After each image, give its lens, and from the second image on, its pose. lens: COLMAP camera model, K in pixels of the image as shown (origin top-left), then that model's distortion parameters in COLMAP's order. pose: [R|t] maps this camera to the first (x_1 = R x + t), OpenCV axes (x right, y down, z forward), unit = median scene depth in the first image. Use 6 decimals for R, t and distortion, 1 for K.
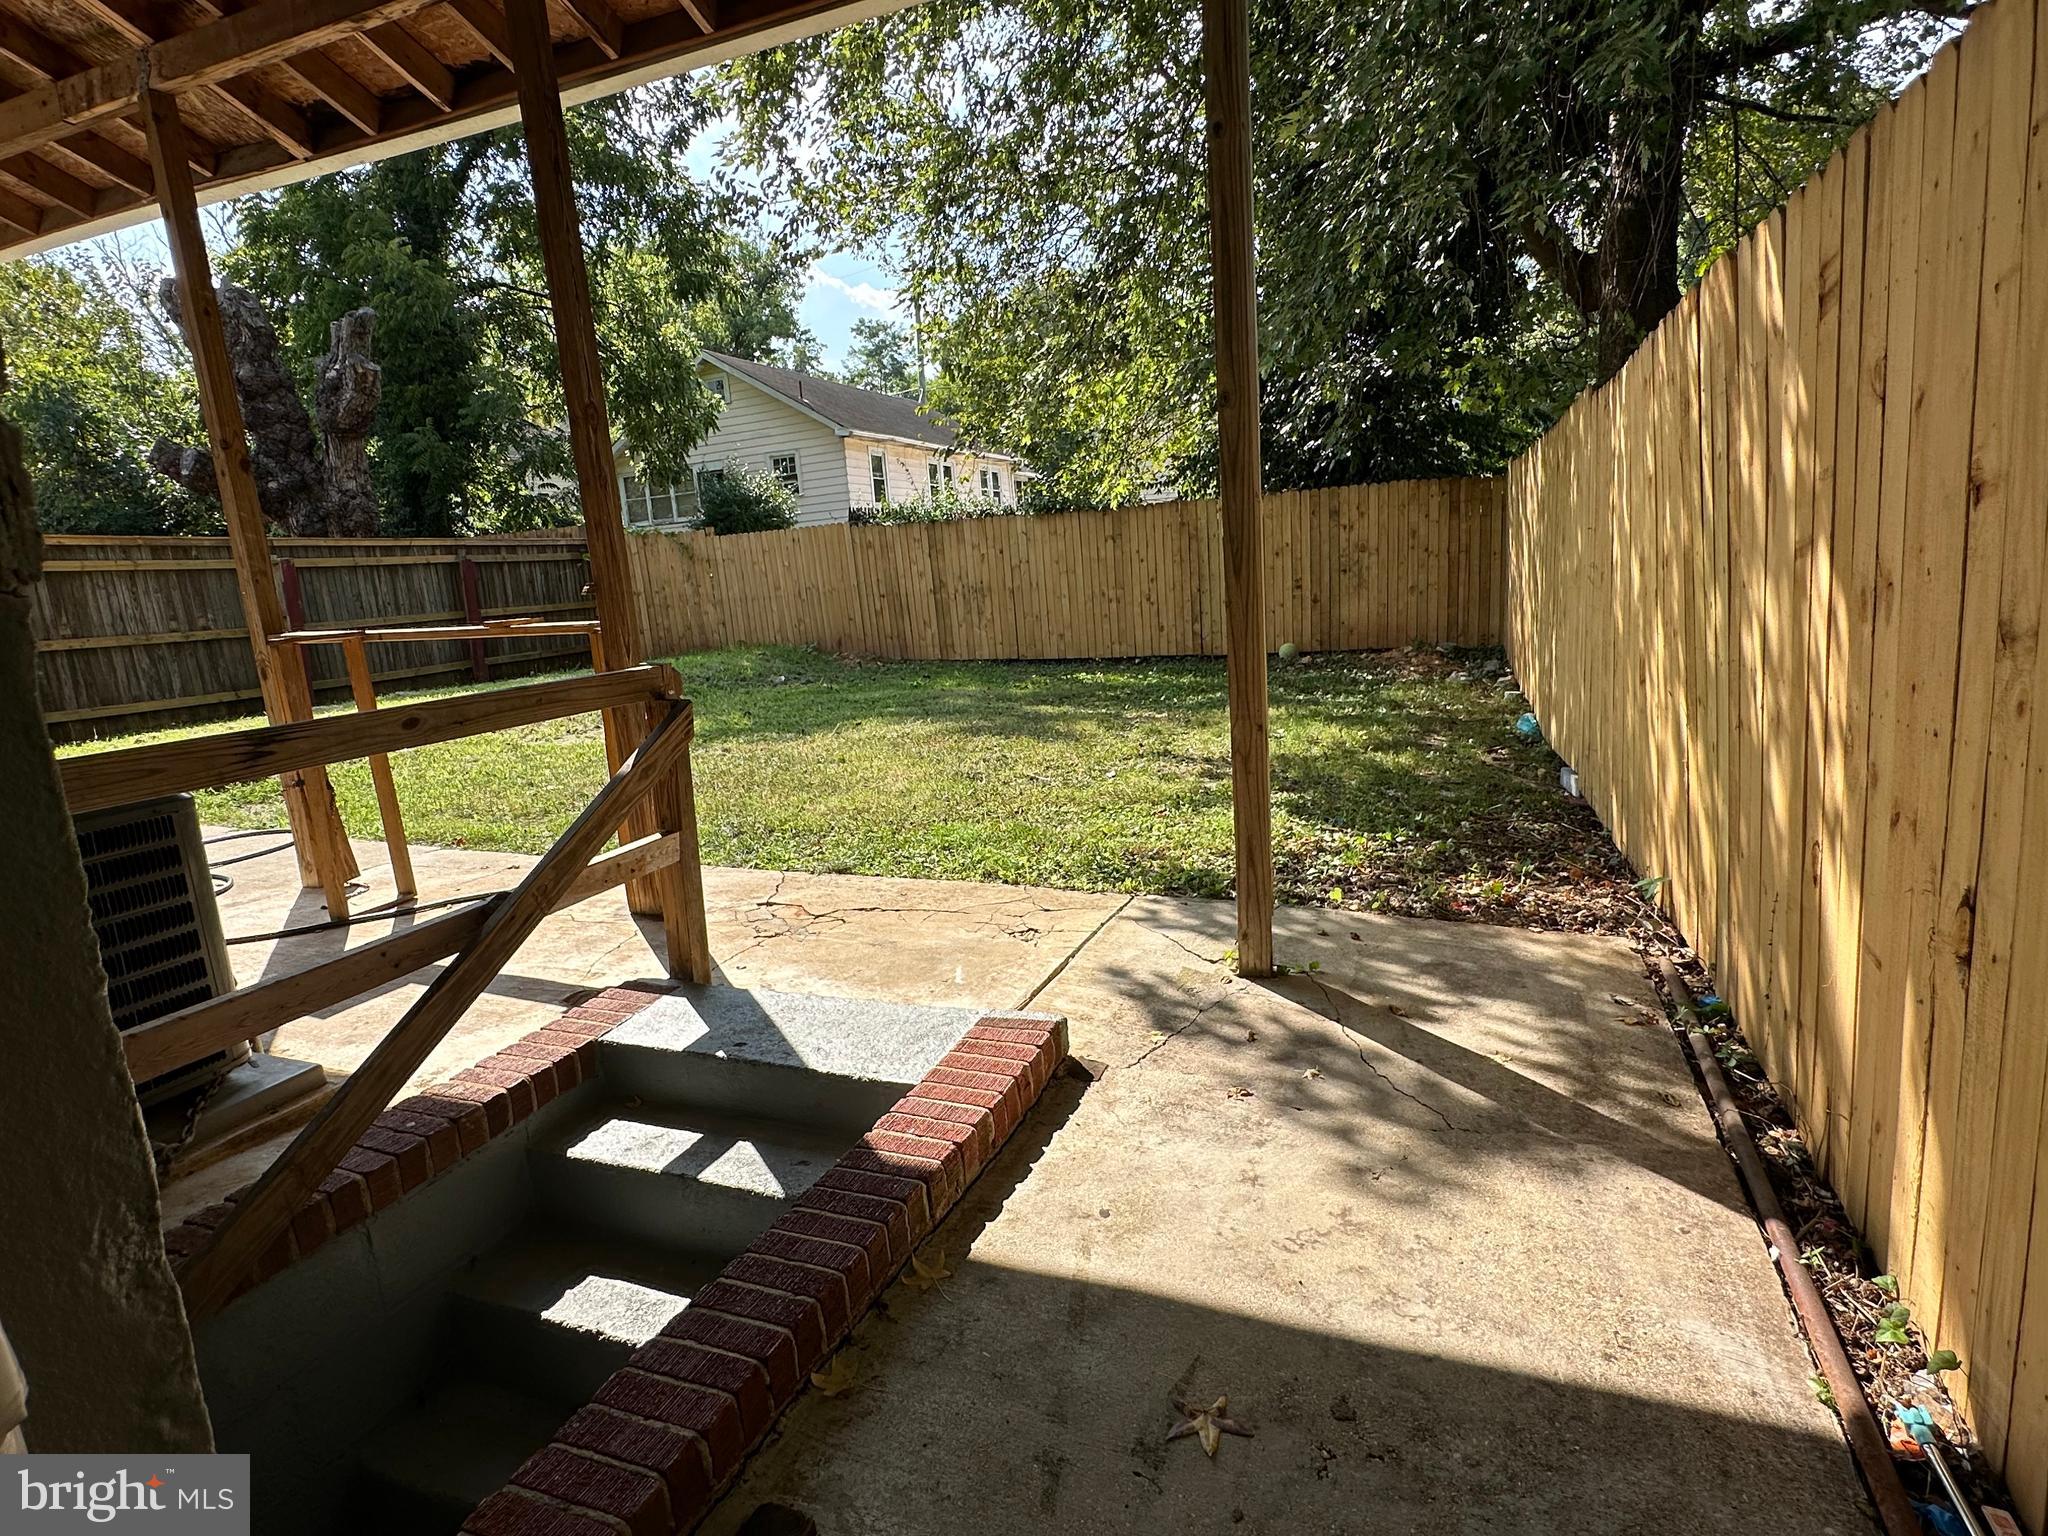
lens RADIAL K [[1077.5, 0, 1022.2], [0, 1077.5, 760.1], [0, 0, 1]] dist [-0.006231, 0.000468]
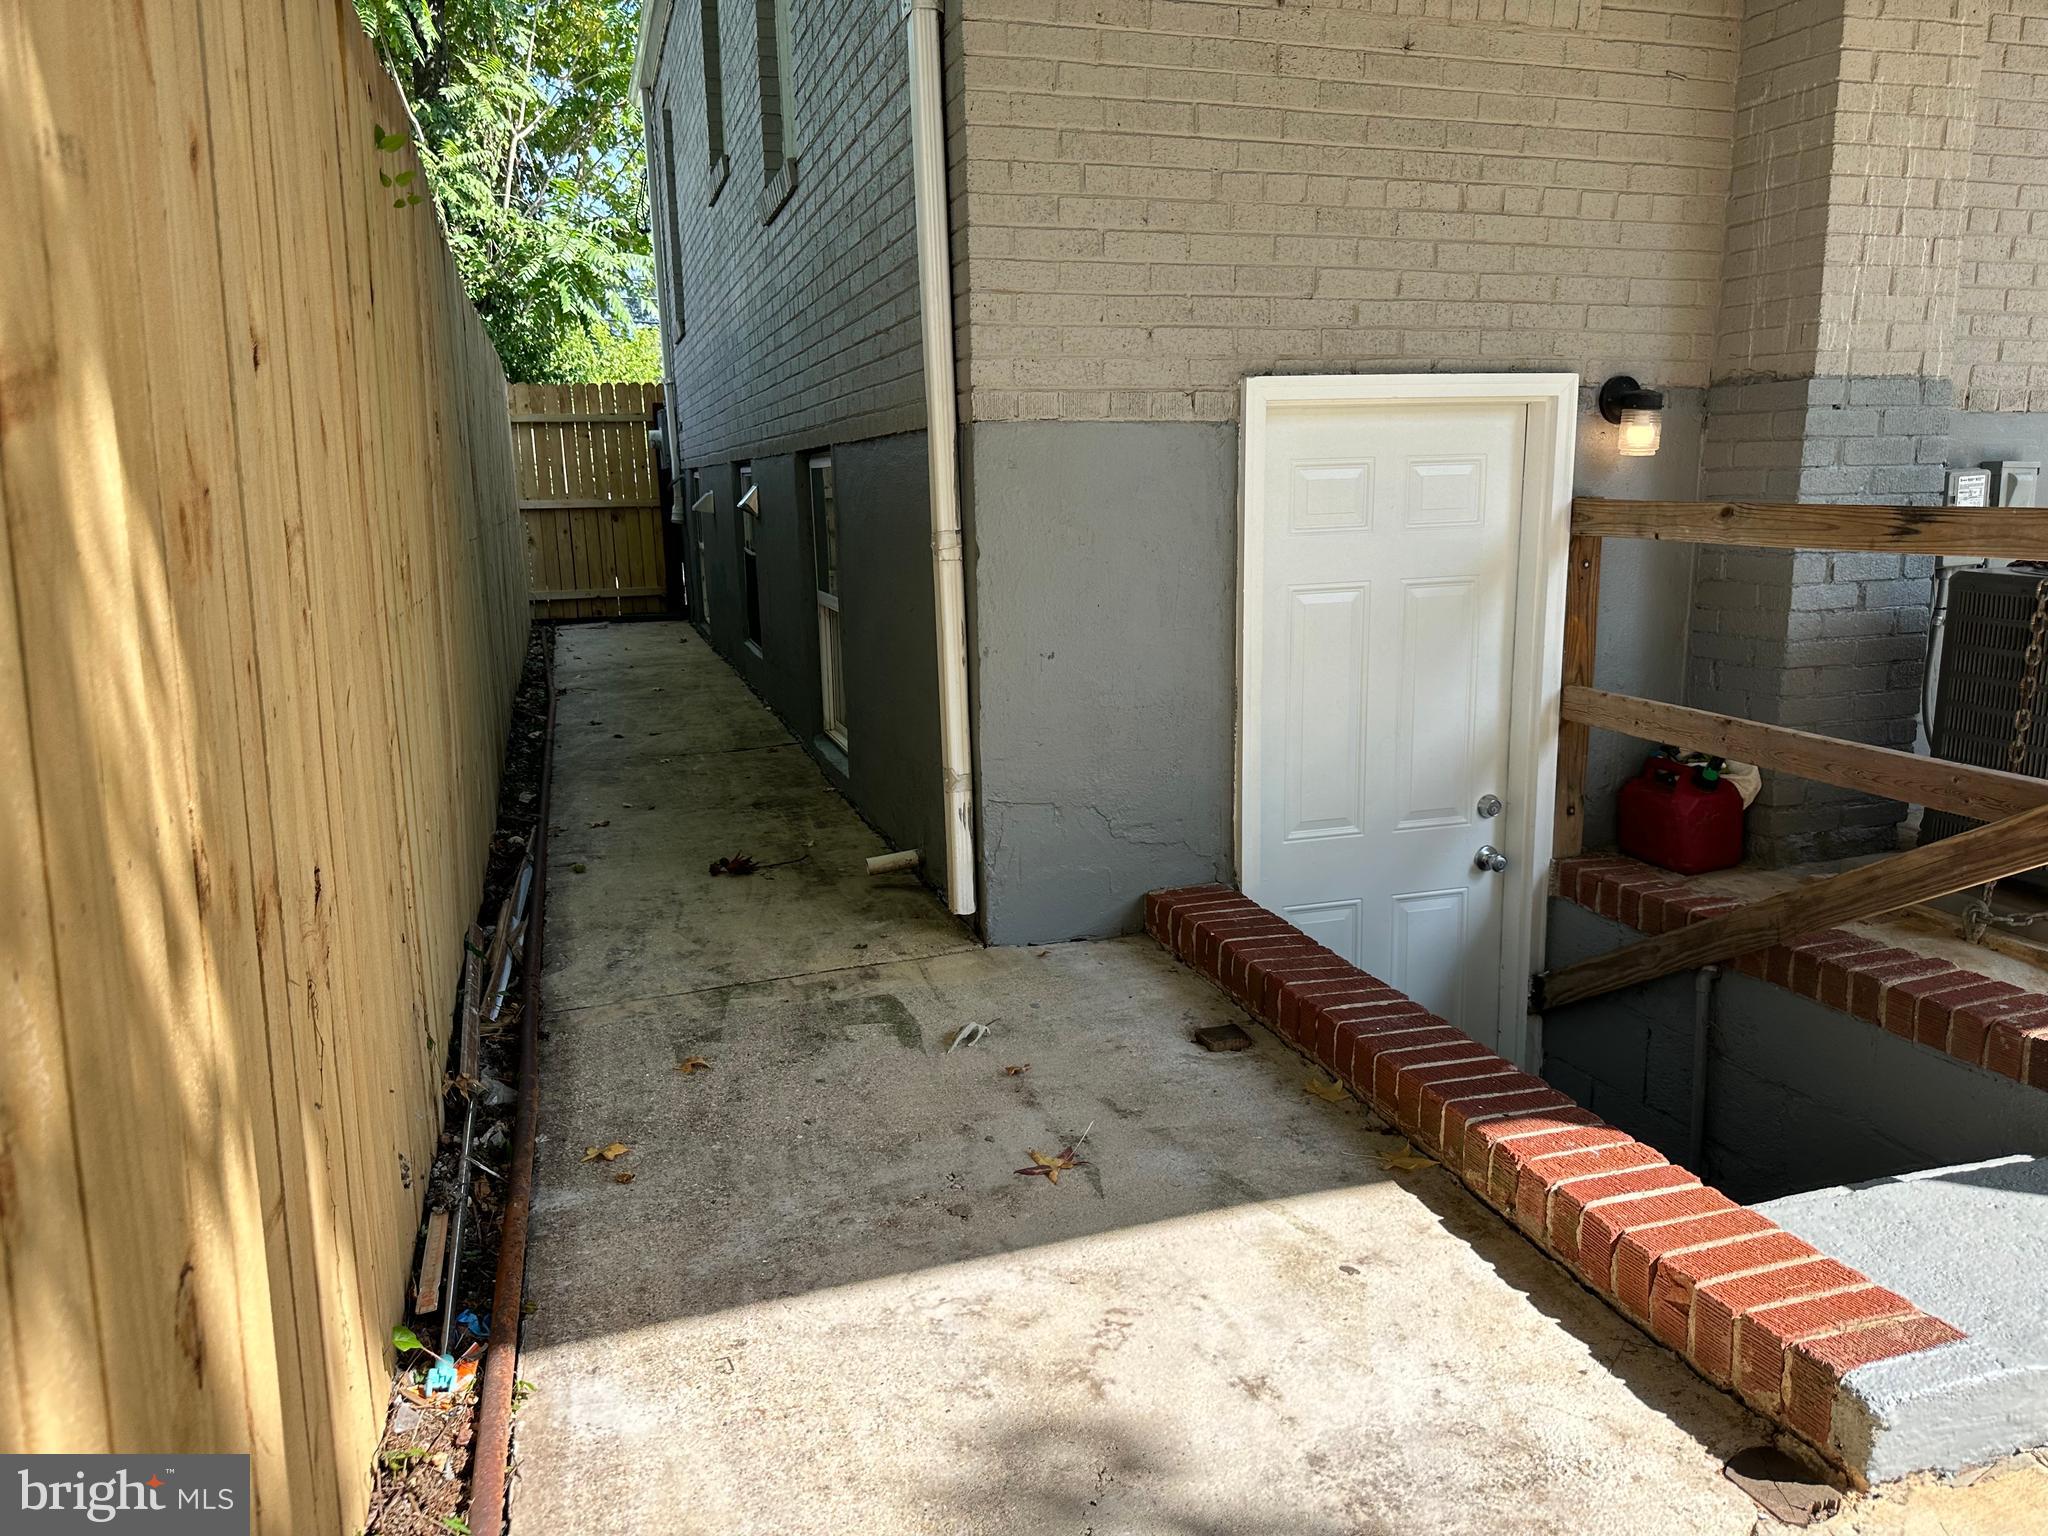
lens RADIAL K [[1443.6, 0, 1019.4], [0, 1443.6, 765.9], [0, 0, 1]] dist [0.021929, -0.054140]
pose [[-0.773797, 0.201585, -0.600502, 0.865546], [-0.036801, 0.932102, 0.360322, -0.278945], [0.632364, 0.300915, -0.713839, 1.624596]]
